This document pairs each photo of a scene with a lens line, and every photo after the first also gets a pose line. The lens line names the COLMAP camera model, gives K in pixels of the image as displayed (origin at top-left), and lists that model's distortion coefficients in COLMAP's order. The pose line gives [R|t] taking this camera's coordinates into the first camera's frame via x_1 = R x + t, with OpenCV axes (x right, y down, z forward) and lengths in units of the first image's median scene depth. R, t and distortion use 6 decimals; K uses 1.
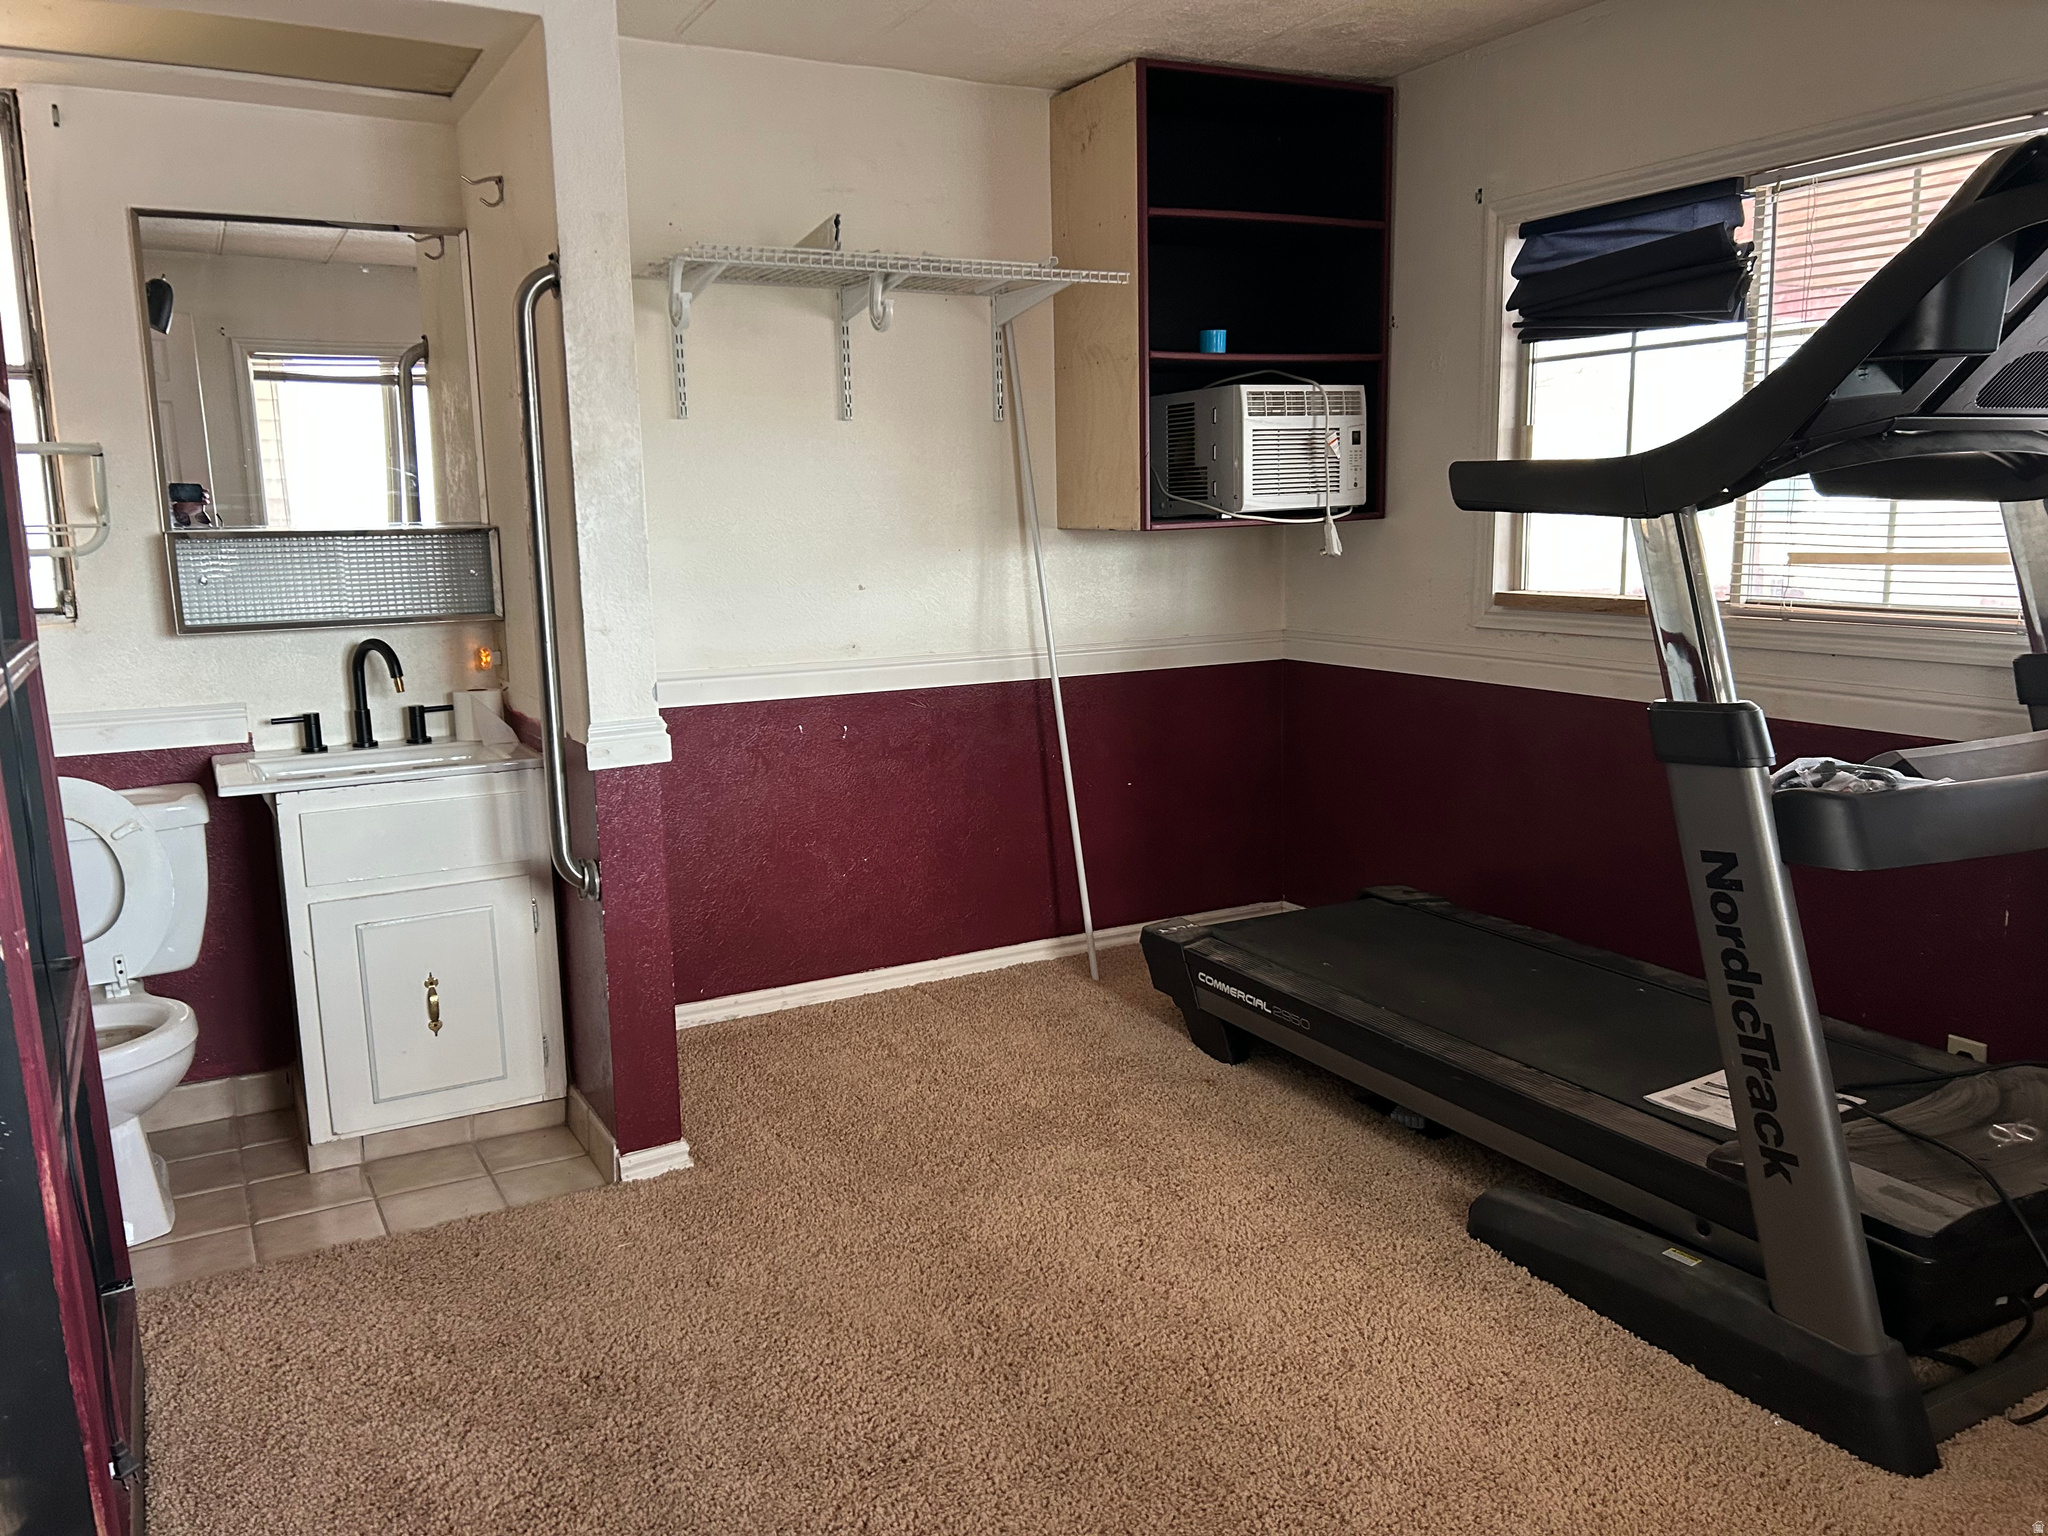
lens RADIAL K [[1534.0, 0, 1027.1], [0, 1534.0, 770.9], [0, 0, 1]] dist [0.046132, -0.052989]
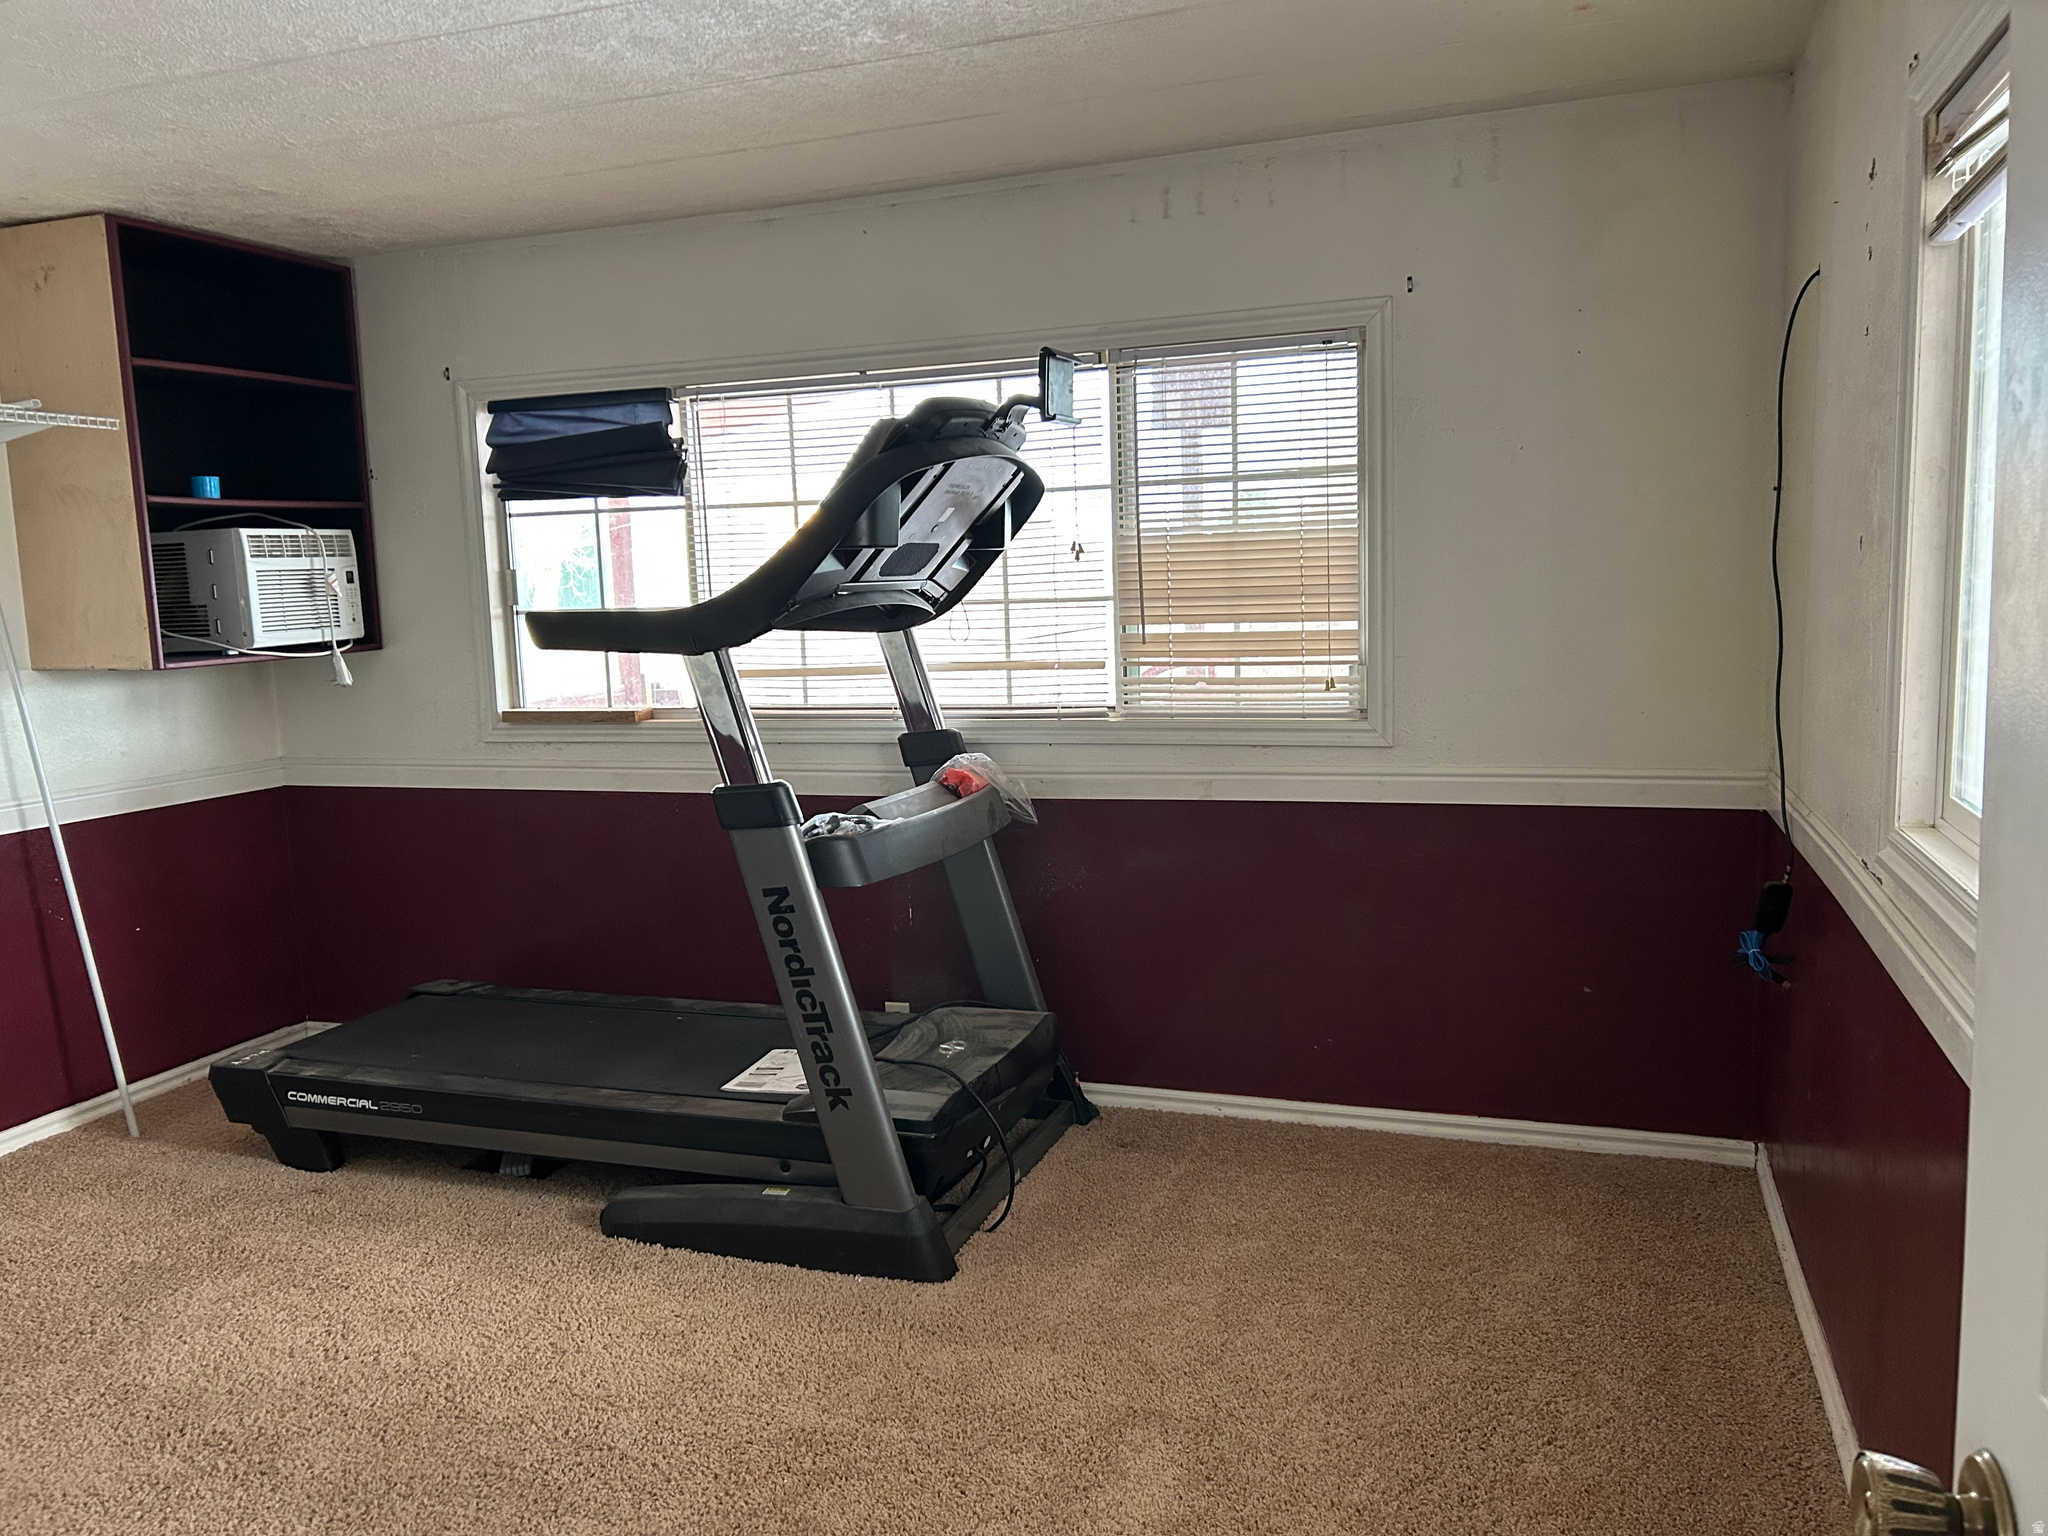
lens RADIAL K [[1549.1, 0, 1026.8], [0, 1549.1, 766.9], [0, 0, 1]] dist [0.109054, -0.103503]
pose [[0.739489, -0.085893, 0.667666, -0.228961], [0.131647, 0.991128, -0.018303, -0.000722], [-0.660170, 0.101431, 0.744236, -0.157035]]
